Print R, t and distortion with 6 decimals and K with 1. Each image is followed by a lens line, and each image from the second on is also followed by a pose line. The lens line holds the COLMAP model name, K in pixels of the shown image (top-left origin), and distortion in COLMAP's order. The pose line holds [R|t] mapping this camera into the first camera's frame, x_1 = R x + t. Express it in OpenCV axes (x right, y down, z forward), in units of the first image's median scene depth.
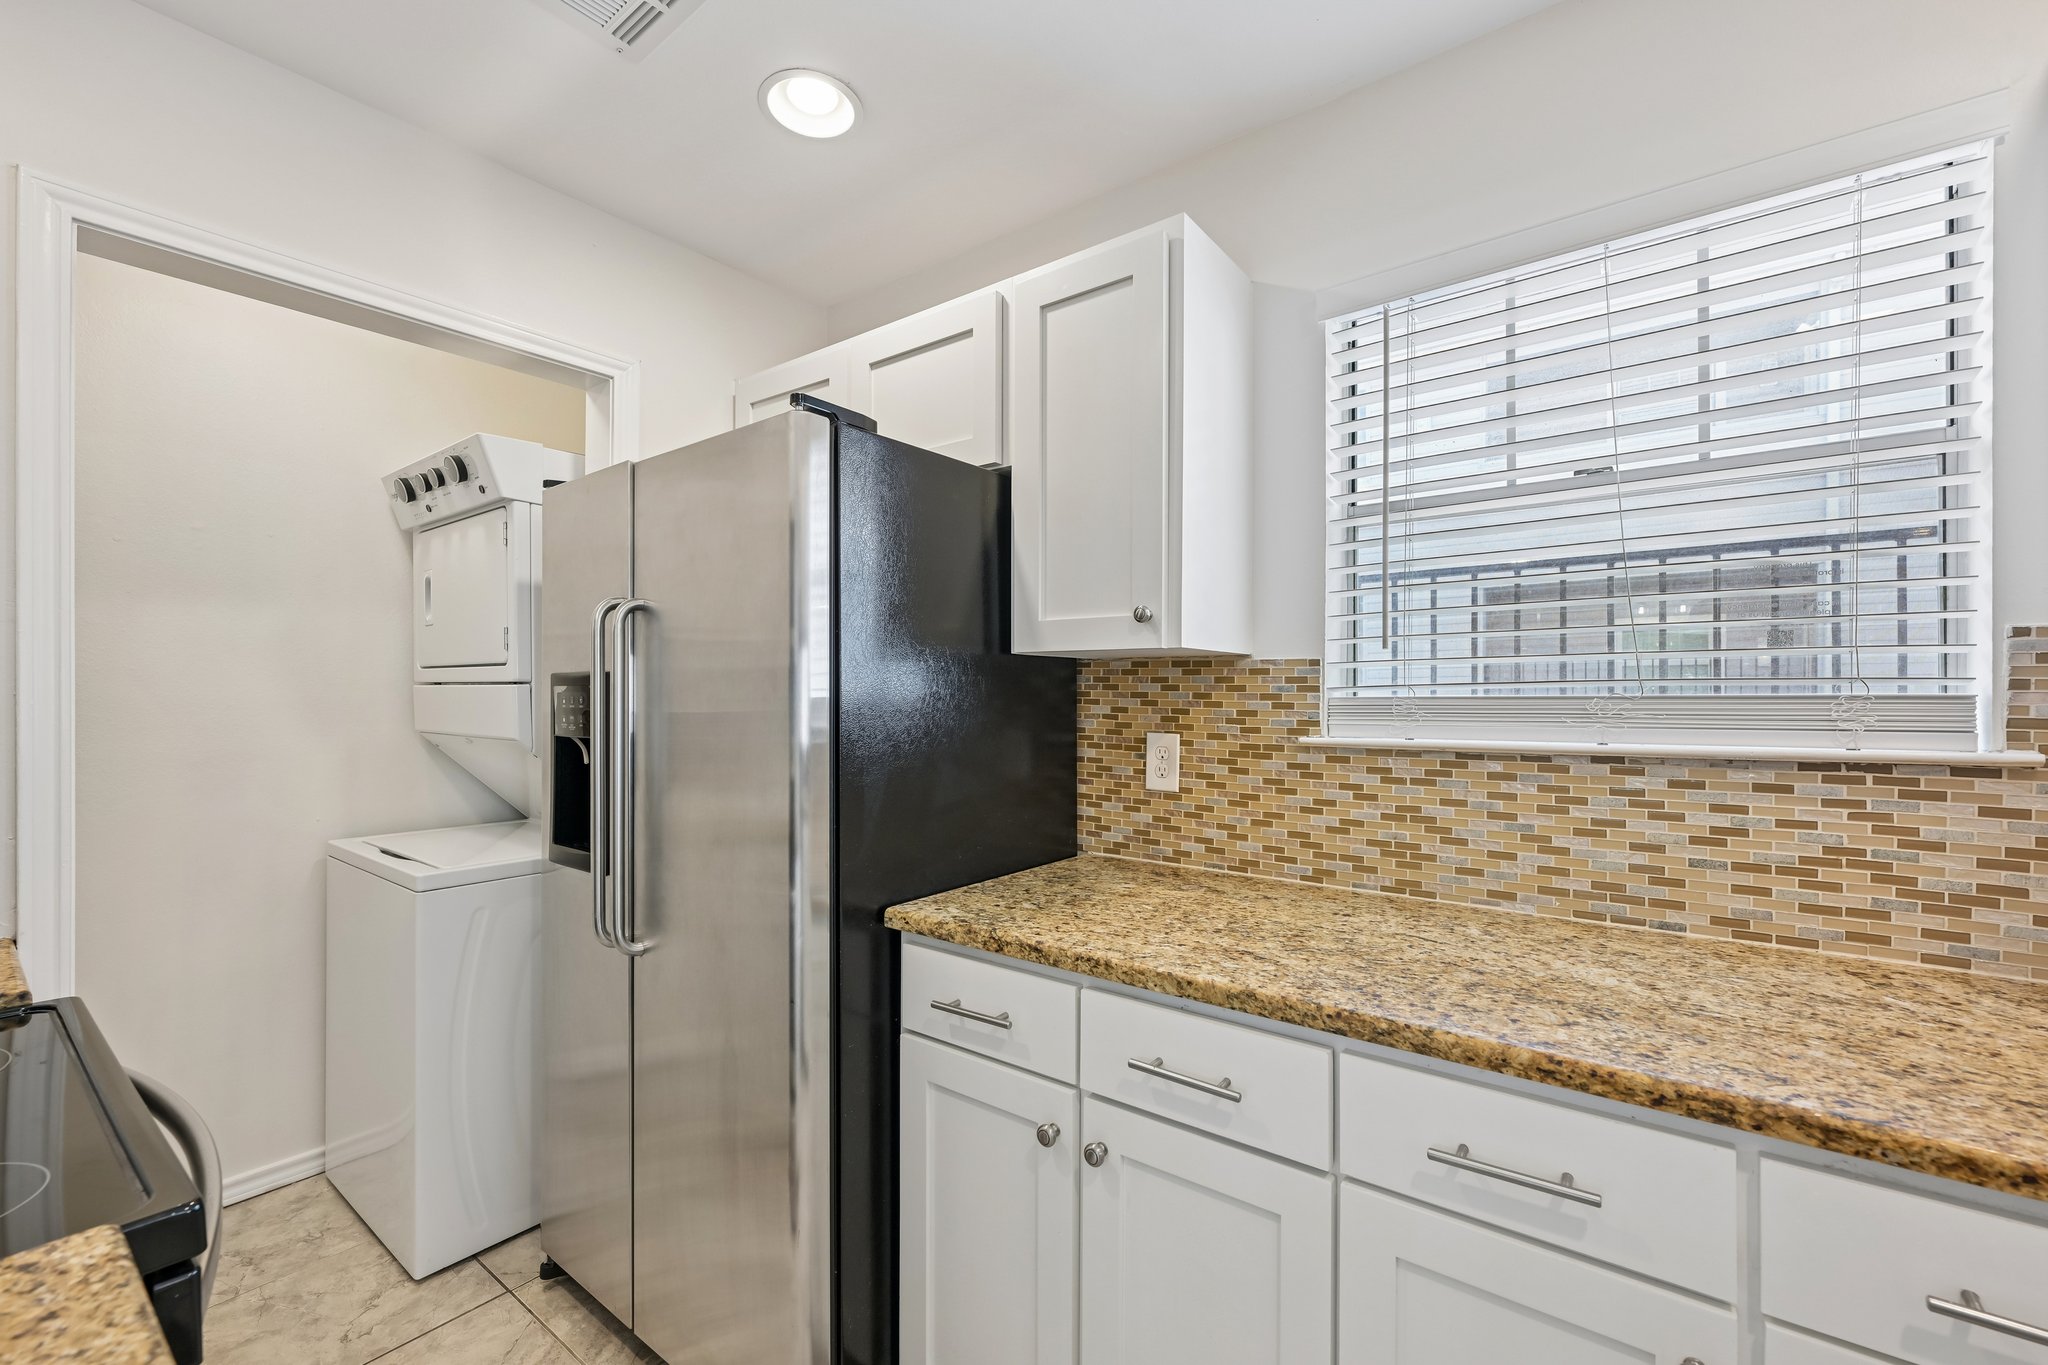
lens RADIAL K [[849.3, 0, 1032.2], [0, 849.3, 694.9], [0, 0, 1]] dist [0.000499, -0.000284]
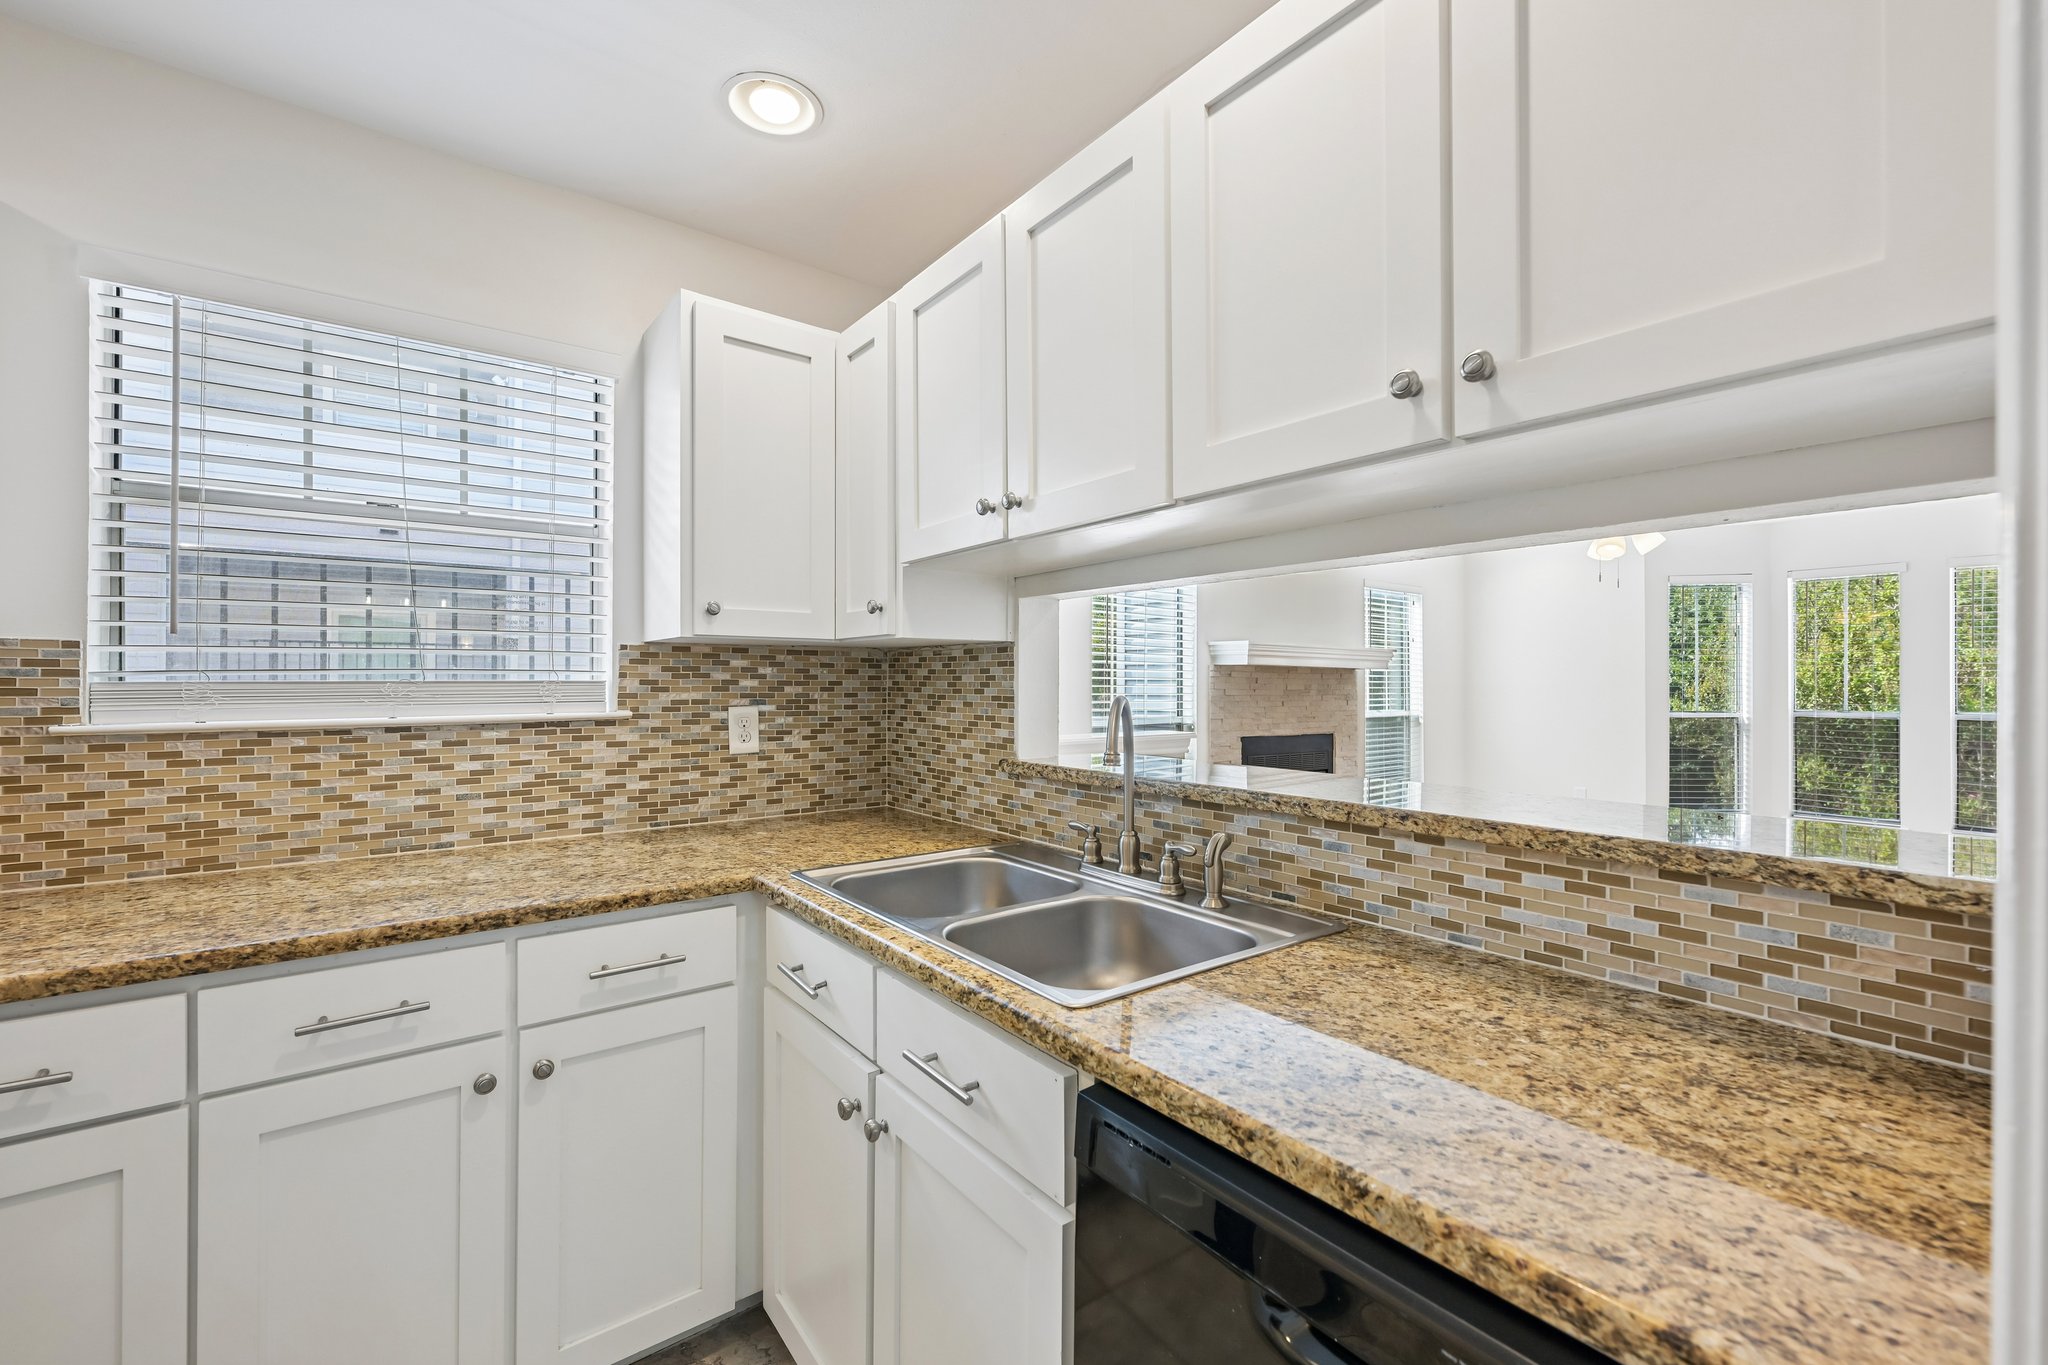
lens RADIAL K [[849.3, 0, 1017.2], [0, 849.3, 680.2], [0, 0, 1]] dist [0.000499, -0.000284]
pose [[0.271669, 0.001725, 0.962389, -0.348414], [-0.001946, 0.999997, -0.001243, -0.000549], [-0.962389, -0.001535, 0.271672, -0.298525]]
